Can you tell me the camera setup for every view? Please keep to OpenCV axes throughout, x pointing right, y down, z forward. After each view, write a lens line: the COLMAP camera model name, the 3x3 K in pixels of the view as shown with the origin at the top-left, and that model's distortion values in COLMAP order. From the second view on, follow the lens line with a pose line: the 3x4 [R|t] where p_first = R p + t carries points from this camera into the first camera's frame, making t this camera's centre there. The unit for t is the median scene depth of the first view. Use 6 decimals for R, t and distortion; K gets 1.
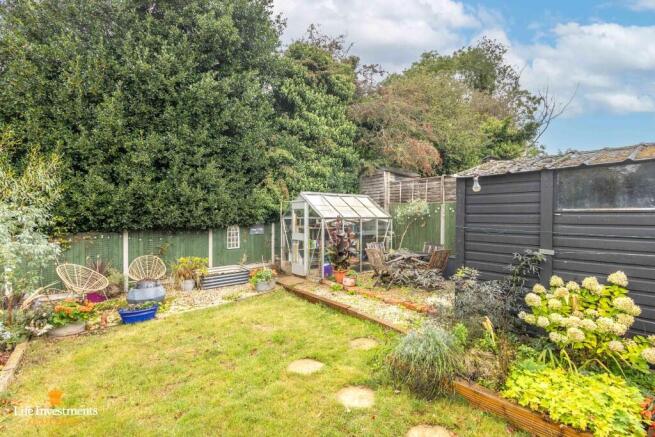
lens RADIAL K [[296.1, 0, 329.8], [0, 296.1, 213.1], [0, 0, 1]] dist [0.002560, 0.000302]
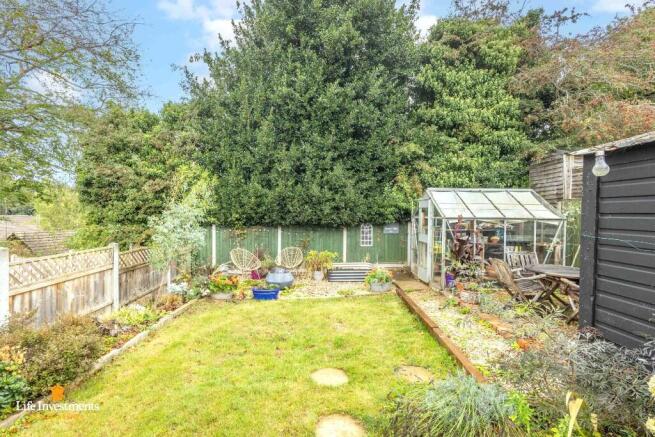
lens RADIAL K [[296.1, 0, 329.8], [0, 296.1, 213.1], [0, 0, 1]] dist [0.002560, 0.000302]
pose [[0.808863, 0.005653, -0.587970, 0.186379], [-0.003325, 0.999982, 0.005040, -0.000722], [0.587987, -0.002122, 0.808867, 0.099670]]
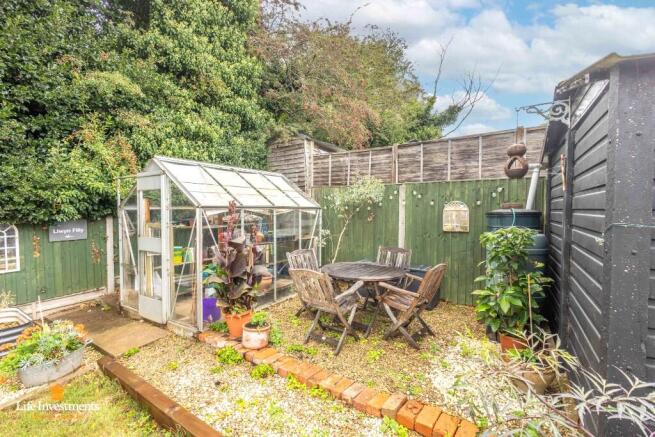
lens RADIAL K [[301.8, 0, 327.5], [0, 301.8, 218.5], [0, 0, 1]] dist [0.016277, -0.000110]
pose [[0.951326, -0.012635, 0.307929, 0.021638], [-0.000042, 0.999154, 0.041127, 0.012918], [-0.308188, -0.039138, 0.950520, 0.401400]]
